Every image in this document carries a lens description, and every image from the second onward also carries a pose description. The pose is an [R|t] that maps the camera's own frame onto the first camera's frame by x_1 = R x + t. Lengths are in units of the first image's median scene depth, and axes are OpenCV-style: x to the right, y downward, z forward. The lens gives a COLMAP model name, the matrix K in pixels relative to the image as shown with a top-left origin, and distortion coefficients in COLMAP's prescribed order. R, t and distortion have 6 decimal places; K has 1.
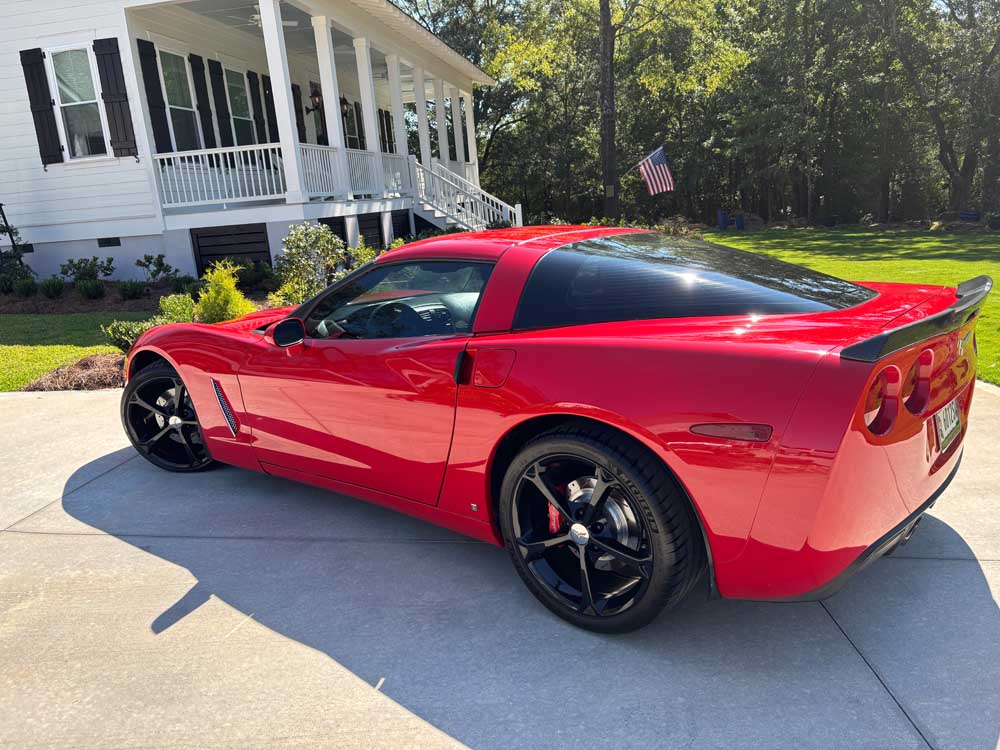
lens RADIAL K [[759.6, 0, 500.0], [0, 759.6, 375.0], [0, 0, 1]] dist [0.004563, 0.002342]
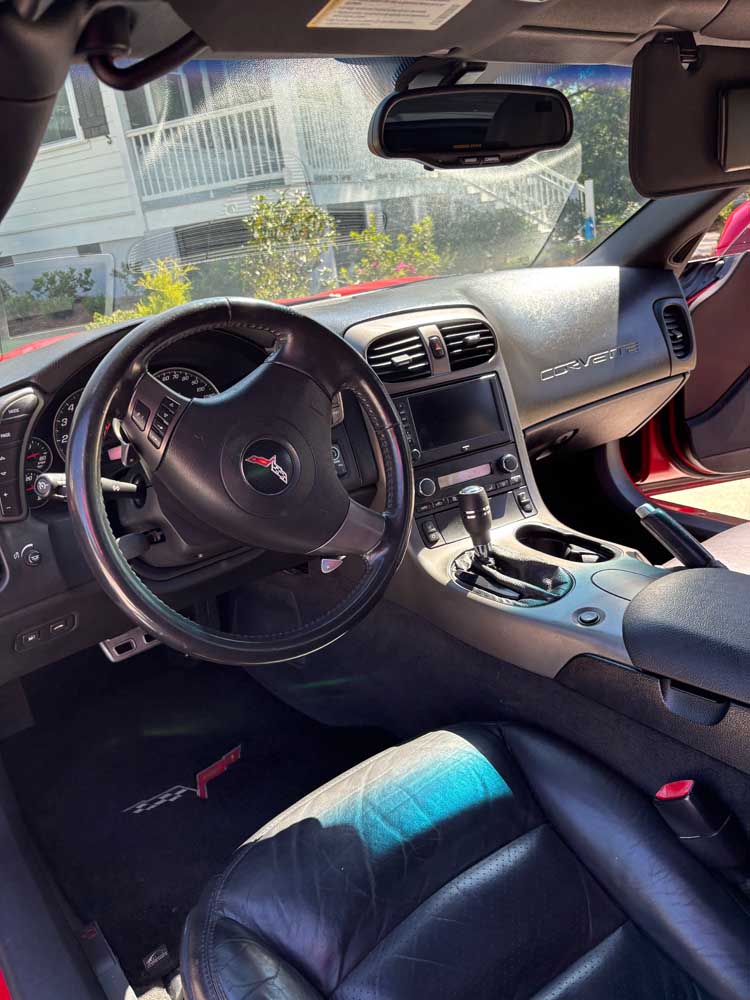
lens RADIAL K [[670.0, 0, 402.0], [0, 670.0, 501.5], [0, 0, 1]] dist [-0.005150, -0.004330]
pose [[0.978833, 0.029955, -0.202457, -0.019377], [0.005889, 0.984699, 0.174164, -0.027913], [0.204577, -0.171669, 0.963679, 0.317660]]
